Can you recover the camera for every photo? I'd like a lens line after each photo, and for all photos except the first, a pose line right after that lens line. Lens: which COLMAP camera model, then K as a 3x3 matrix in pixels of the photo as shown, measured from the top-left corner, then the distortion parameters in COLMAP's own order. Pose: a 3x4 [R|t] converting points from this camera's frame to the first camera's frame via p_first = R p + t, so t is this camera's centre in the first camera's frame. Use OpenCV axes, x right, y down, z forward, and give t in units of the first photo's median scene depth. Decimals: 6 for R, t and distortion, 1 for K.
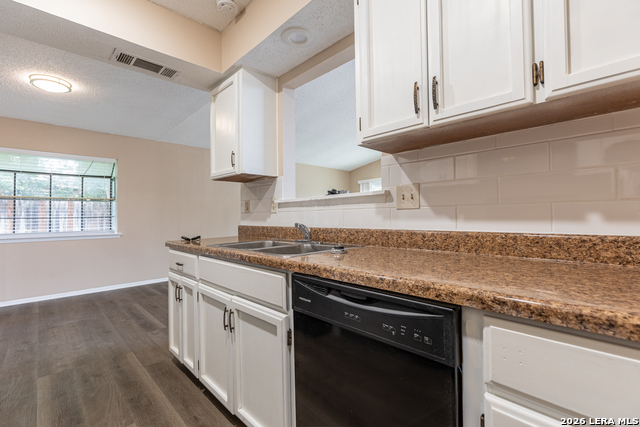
lens RADIAL K [[289.1, 0, 315.3], [0, 289.1, 208.6], [0, 0, 1]] dist [0.008781, 0.001188]
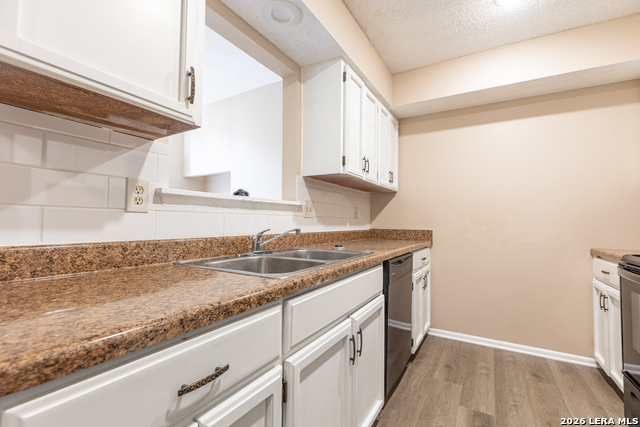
lens RADIAL K [[289.1, 0, 326.0], [0, 289.1, 211.5], [0, 0, 1]] dist [0.008781, 0.001188]
pose [[-0.298272, 0.056470, 0.952809, -0.710423], [-0.019019, 0.997698, -0.065084, 0.040817], [-0.954291, -0.037534, -0.296512, 0.888332]]
